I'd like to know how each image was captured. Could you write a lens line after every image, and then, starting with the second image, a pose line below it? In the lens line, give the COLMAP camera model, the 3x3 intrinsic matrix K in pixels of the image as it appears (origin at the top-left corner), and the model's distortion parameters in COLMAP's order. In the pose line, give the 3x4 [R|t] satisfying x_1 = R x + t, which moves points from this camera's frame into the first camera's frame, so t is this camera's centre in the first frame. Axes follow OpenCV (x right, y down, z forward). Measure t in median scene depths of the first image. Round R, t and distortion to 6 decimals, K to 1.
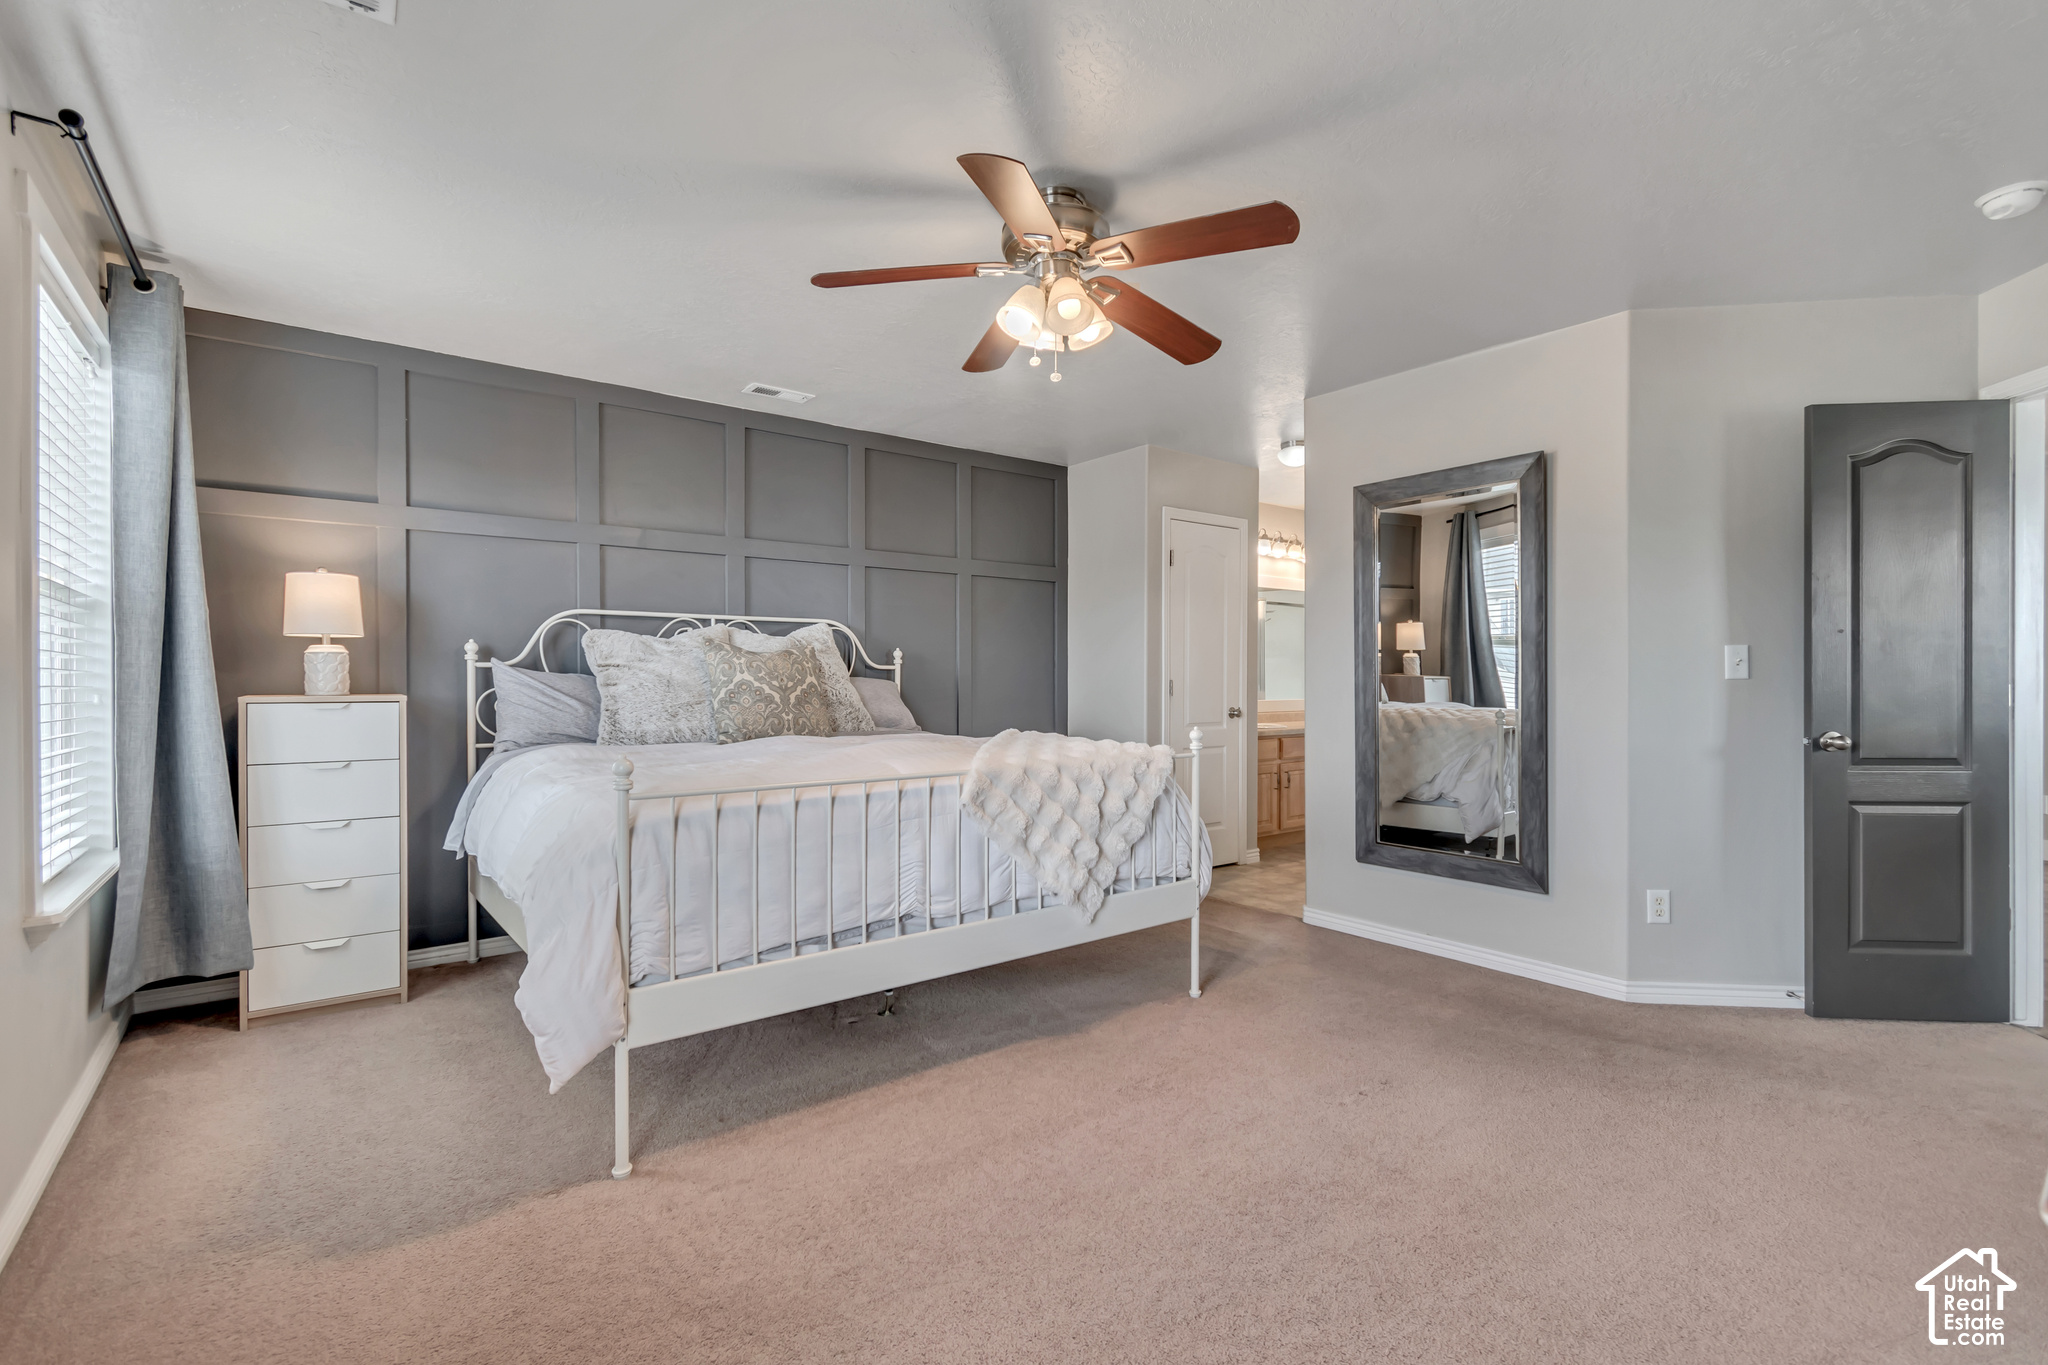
lens RADIAL K [[919.8, 0, 1026.5], [0, 919.8, 672.4], [0, 0, 1]] dist [0.009403, -0.000307]
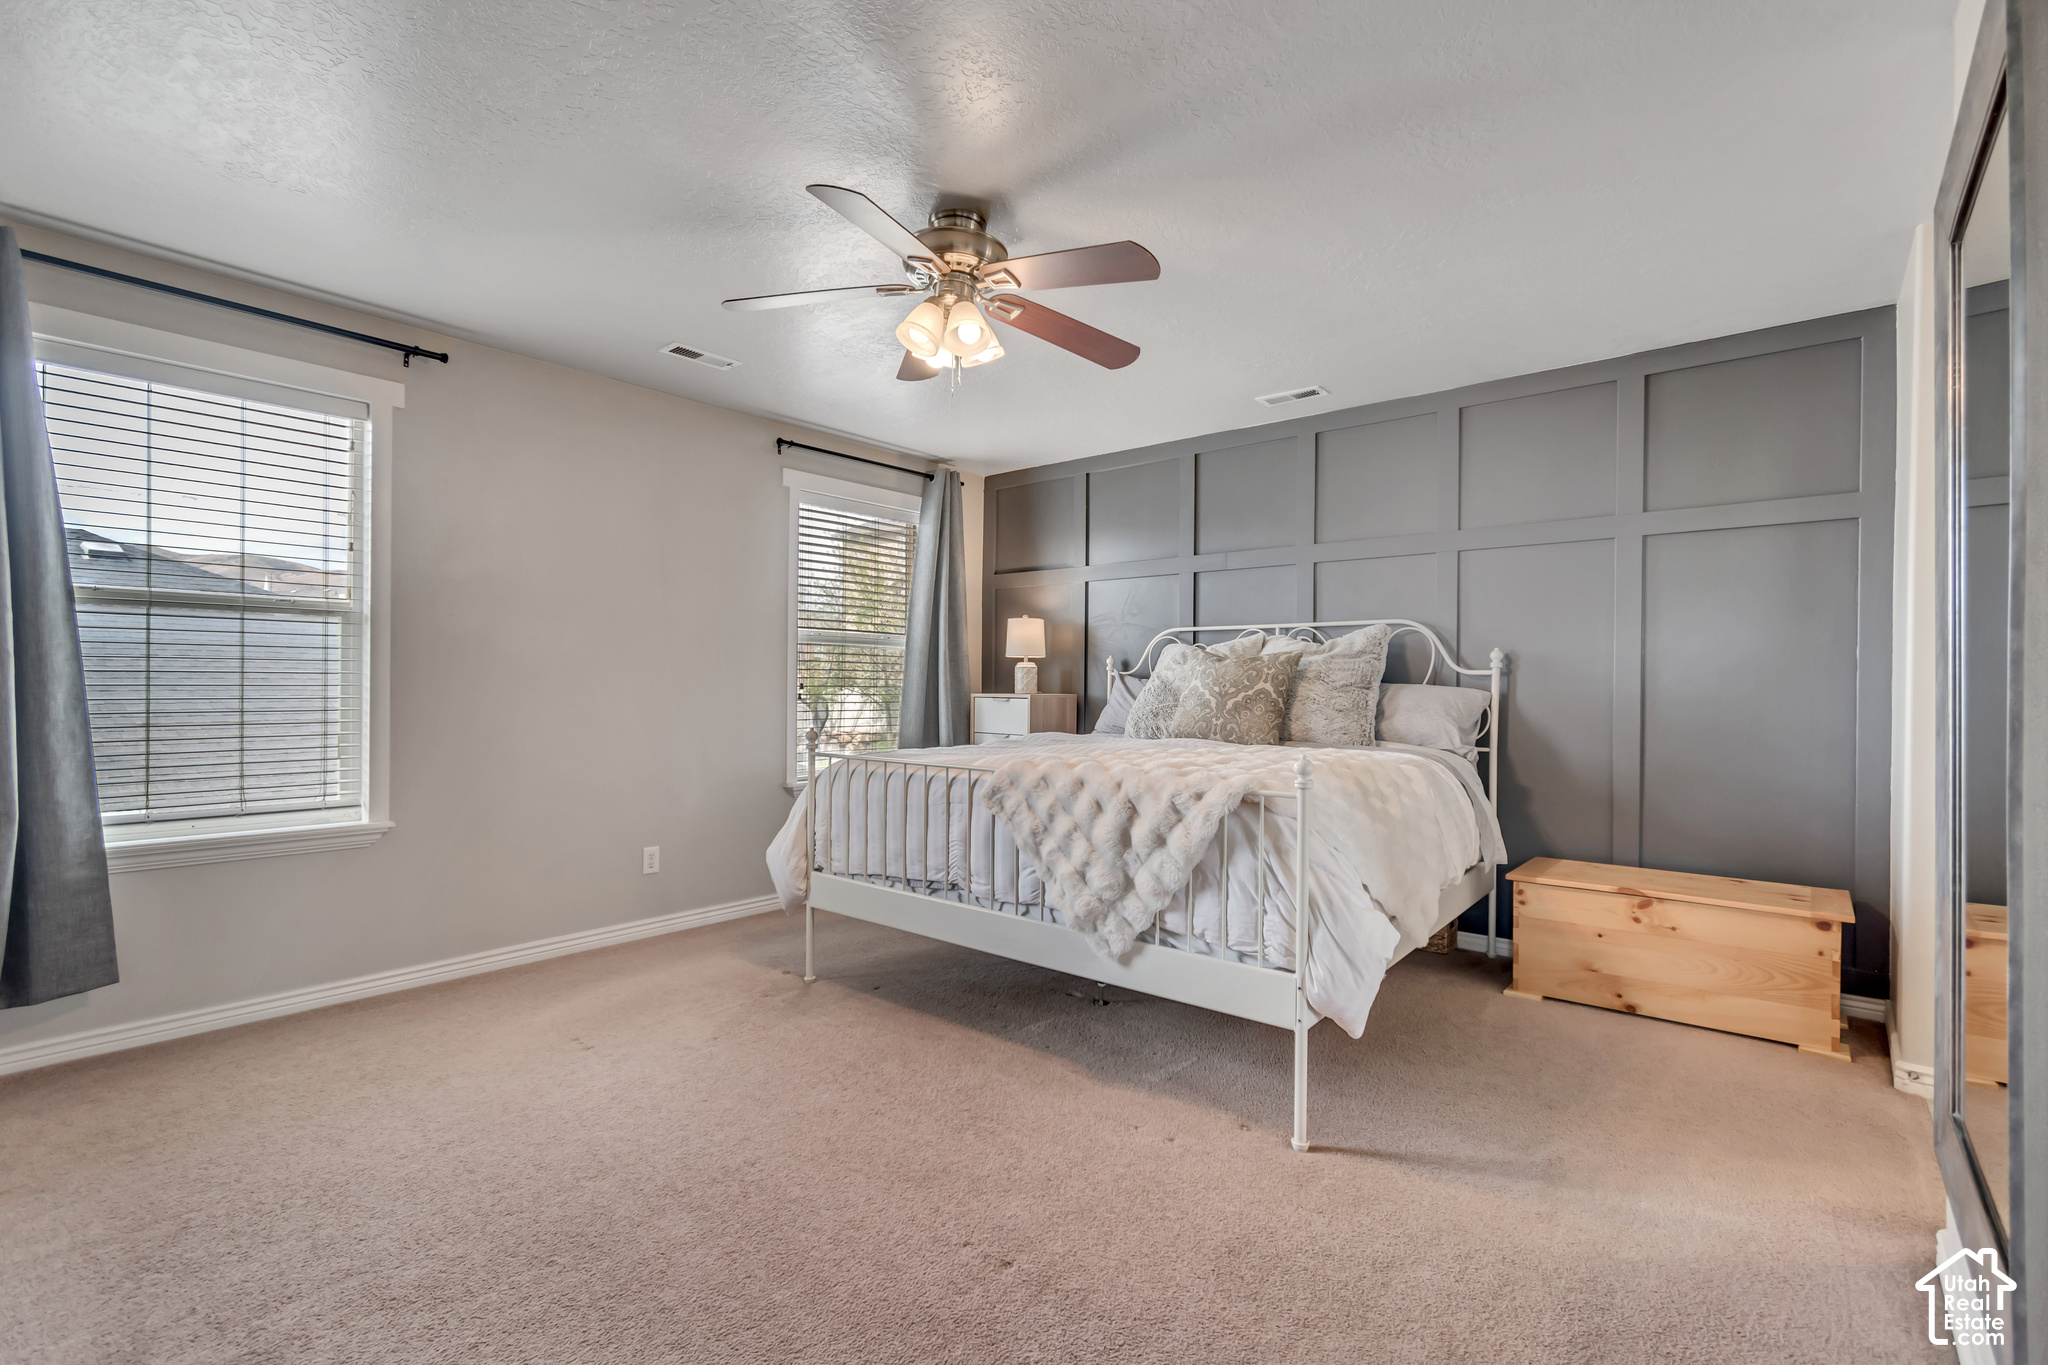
lens RADIAL K [[919.8, 0, 1023.2], [0, 919.8, 677.1], [0, 0, 1]] dist [0.009403, -0.000307]
pose [[0.225942, -0.004596, -0.974130, 0.827343], [-0.001417, 0.999986, -0.005047, 0.004236], [0.974140, 0.002521, 0.225933, 0.656459]]
